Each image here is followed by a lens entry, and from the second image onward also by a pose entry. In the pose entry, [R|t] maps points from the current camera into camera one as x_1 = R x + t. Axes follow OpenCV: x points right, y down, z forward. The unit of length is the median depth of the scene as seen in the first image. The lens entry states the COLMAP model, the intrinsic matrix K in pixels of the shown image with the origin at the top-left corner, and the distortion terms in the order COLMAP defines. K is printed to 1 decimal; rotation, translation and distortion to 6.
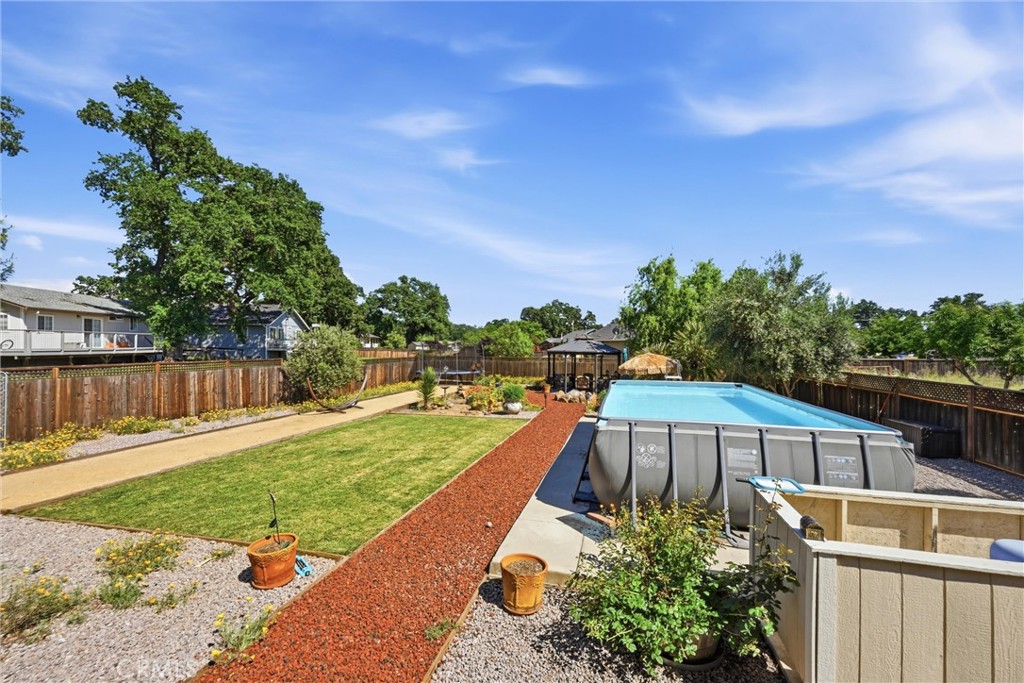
lens RADIAL K [[432.6, 0, 524.4], [0, 432.6, 343.0], [0, 0, 1]] dist [-0.007050, 0.001492]
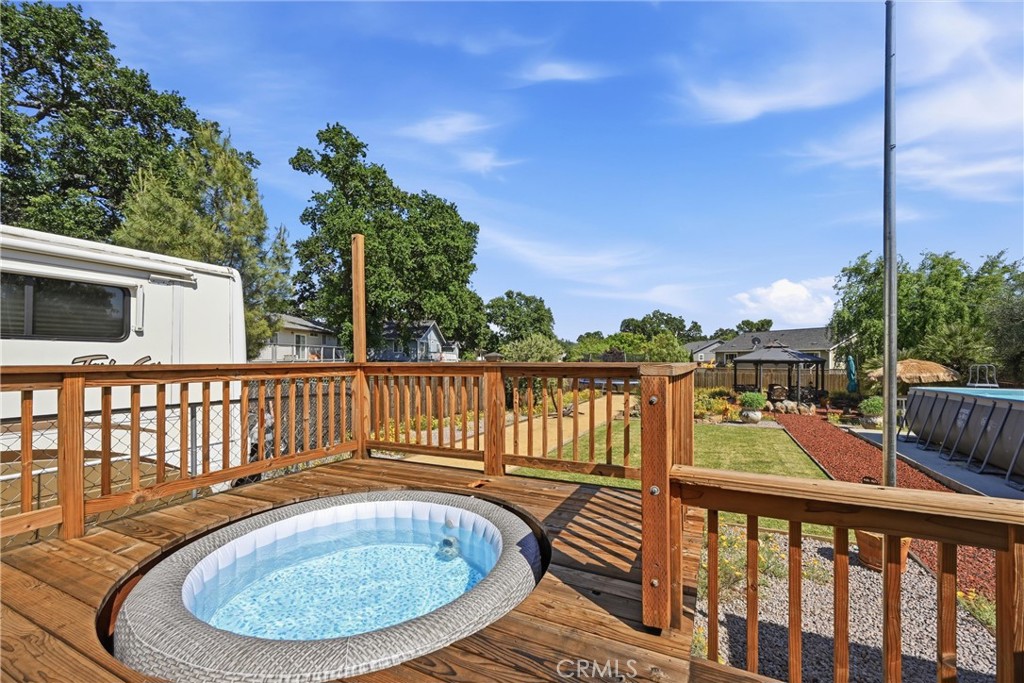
lens RADIAL K [[432.6, 0, 507.9], [0, 432.6, 362.2], [0, 0, 1]] dist [-0.007050, 0.001492]
pose [[0.975907, -0.002883, -0.218166, -0.211660], [0.005526, 0.999919, 0.011506, 0.009098], [0.218115, -0.012434, 0.975844, -0.032034]]
